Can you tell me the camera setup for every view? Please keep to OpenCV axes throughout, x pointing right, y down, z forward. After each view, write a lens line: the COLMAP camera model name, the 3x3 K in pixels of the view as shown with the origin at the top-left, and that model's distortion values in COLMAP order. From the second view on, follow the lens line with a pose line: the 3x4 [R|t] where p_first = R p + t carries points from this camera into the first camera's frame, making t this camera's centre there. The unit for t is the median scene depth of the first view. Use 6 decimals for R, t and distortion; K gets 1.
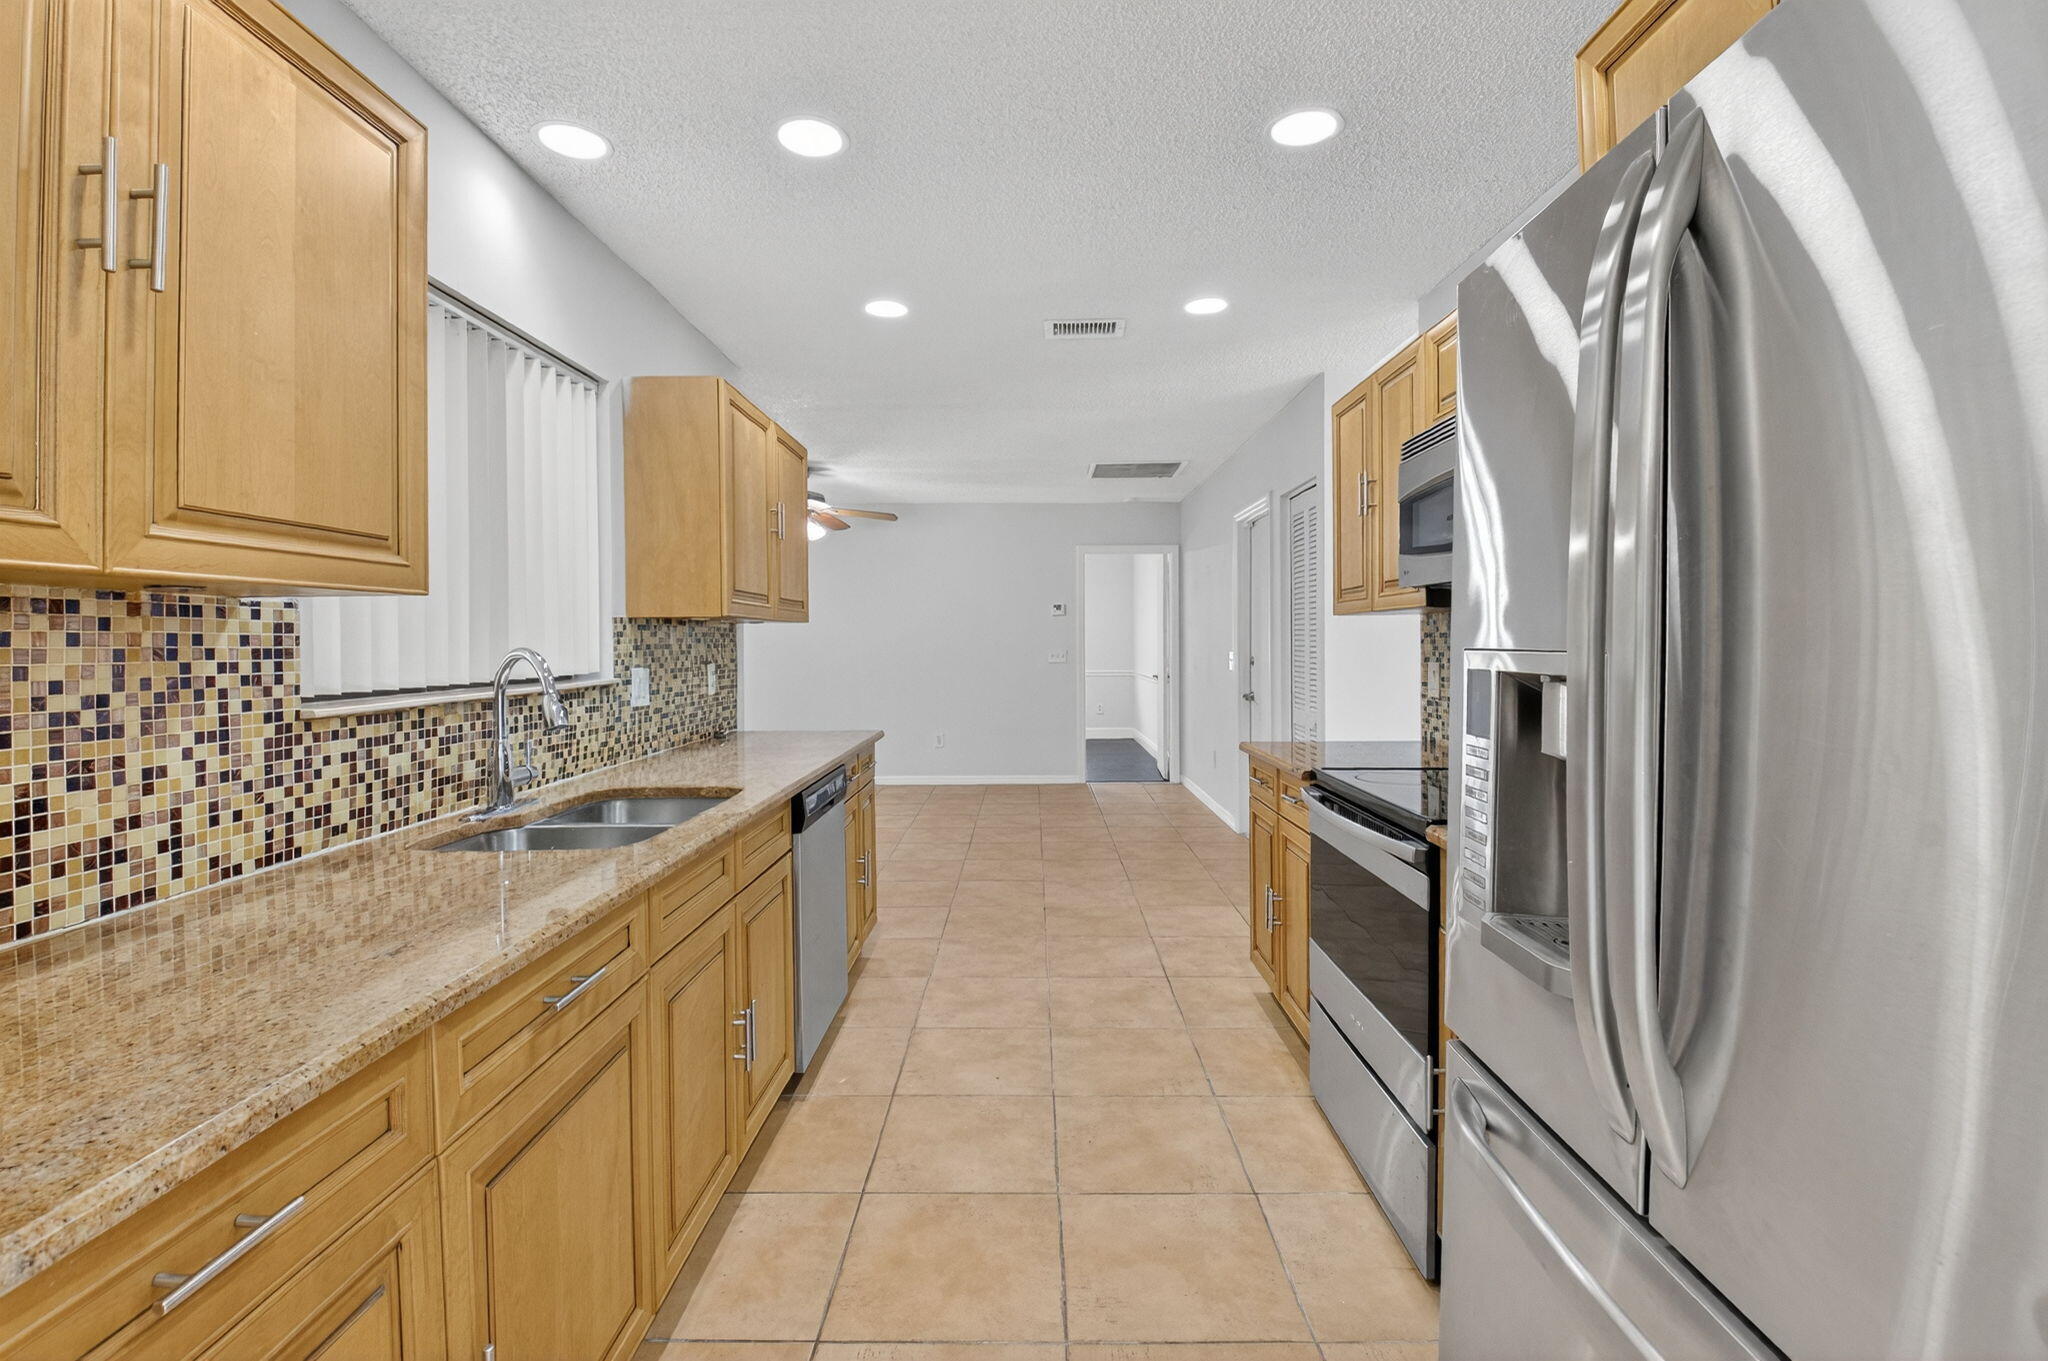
lens RADIAL K [[924.3, 0, 1019.7], [0, 924.3, 641.7], [0, 0, 1]] dist [0.003105, -0.017006]
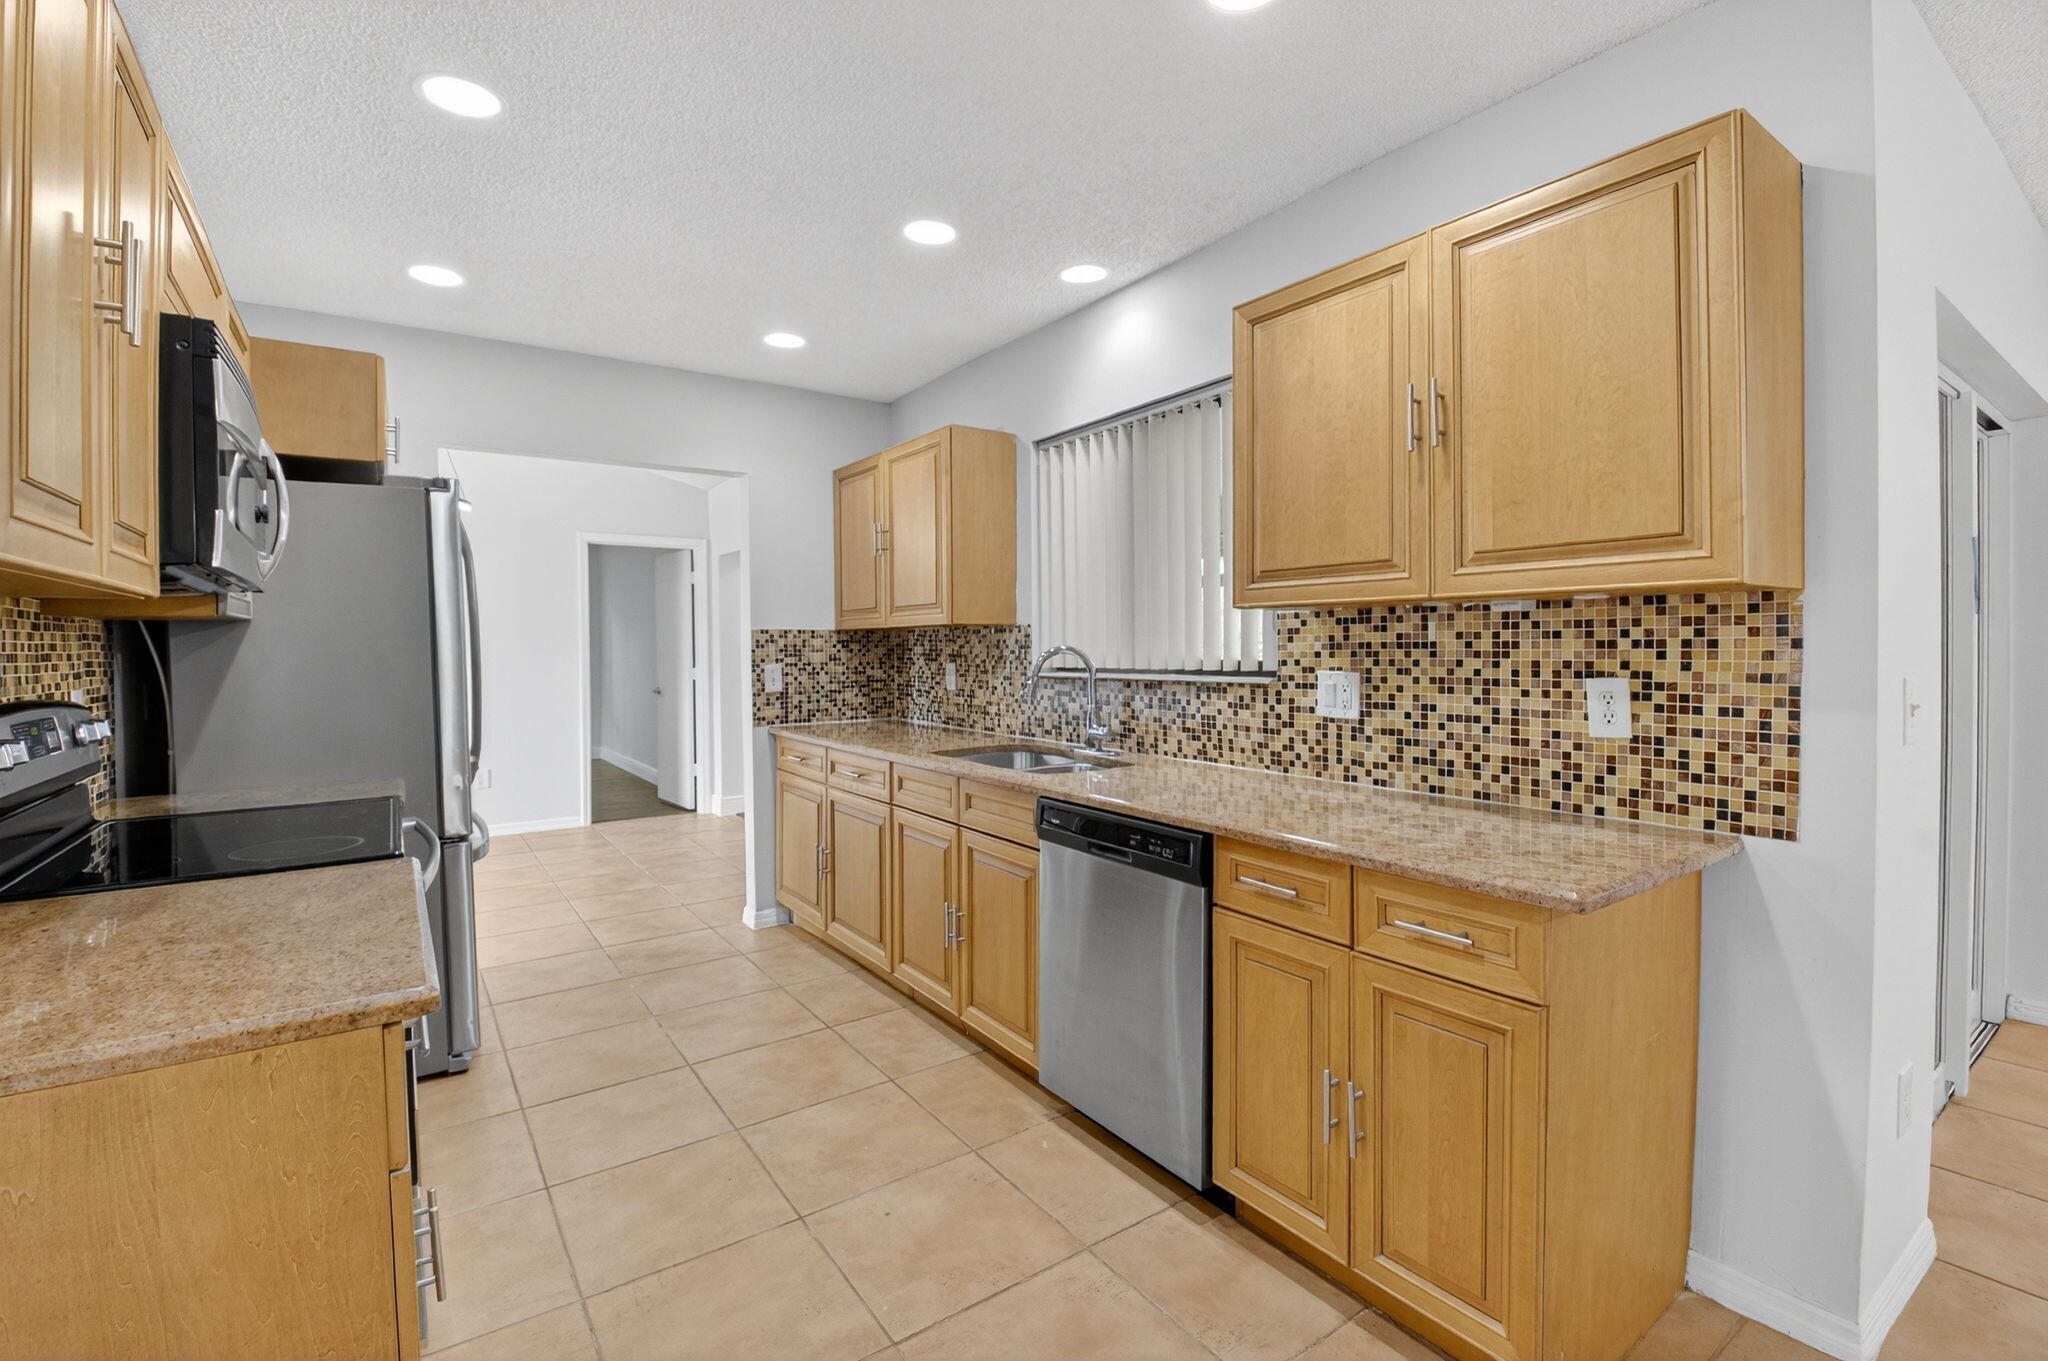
lens RADIAL K [[916.2, 0, 1041.0], [0, 916.2, 662.1], [0, 0, 1]] dist [0.017273, -0.034233]
pose [[-0.806132, 0.025894, -0.591169, 0.444859], [0.013752, 0.999592, 0.025031, -0.005288], [0.591576, 0.012049, -0.806159, 2.399947]]
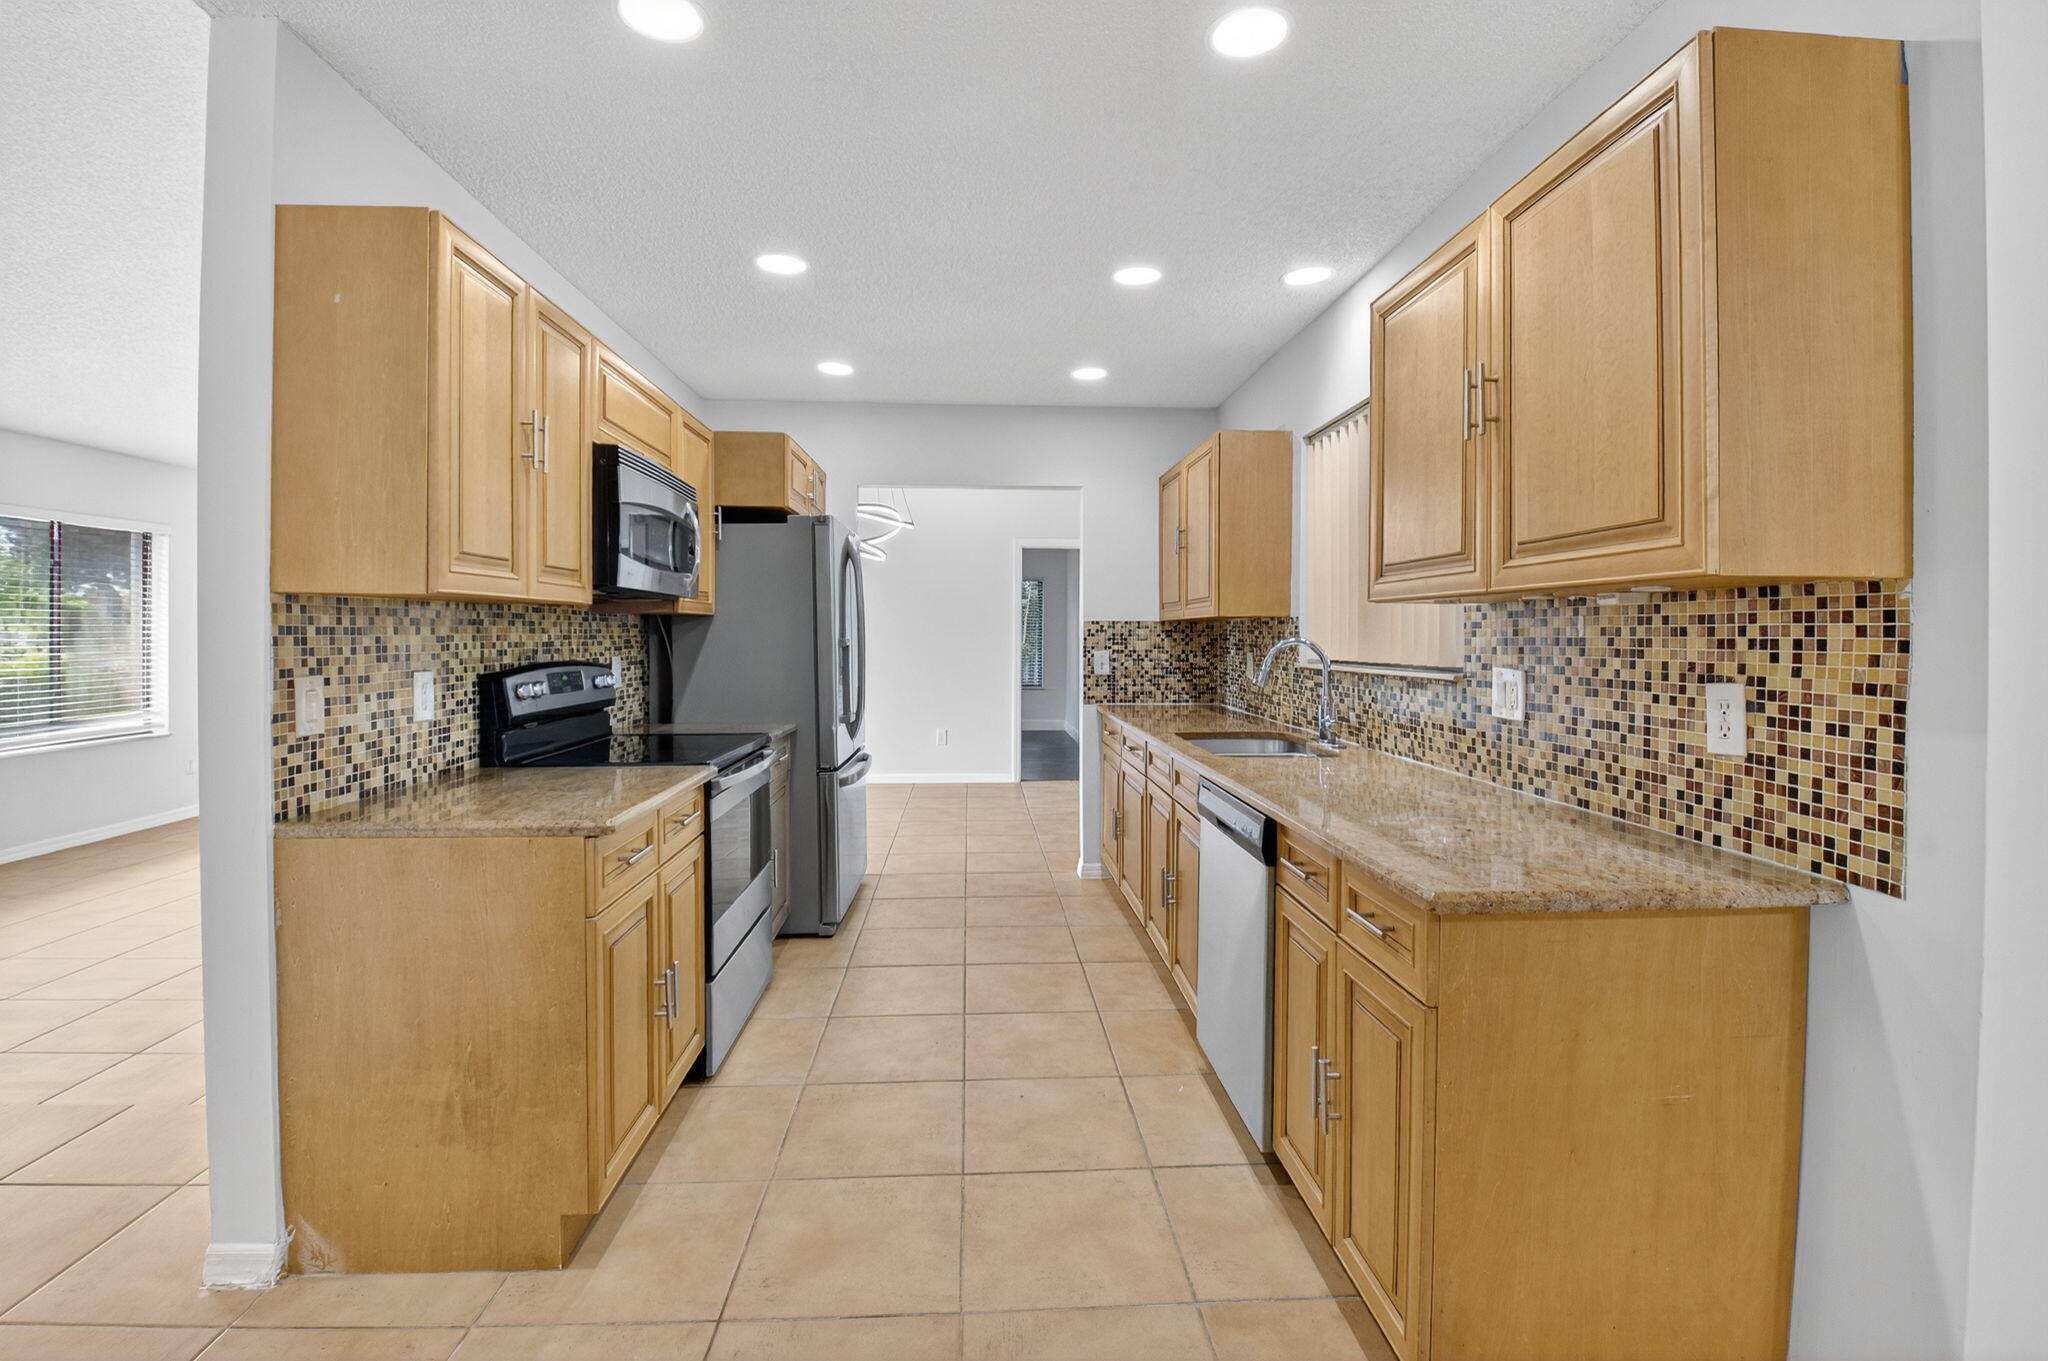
lens RADIAL K [[924.3, 0, 1019.7], [0, 924.3, 641.7], [0, 0, 1]] dist [0.003105, -0.017006]
pose [[-0.997562, 0.006201, -0.069506, 0.060200], [0.005512, 0.999934, 0.010101, -0.005286], [0.069564, 0.009693, -0.997530, 2.763476]]
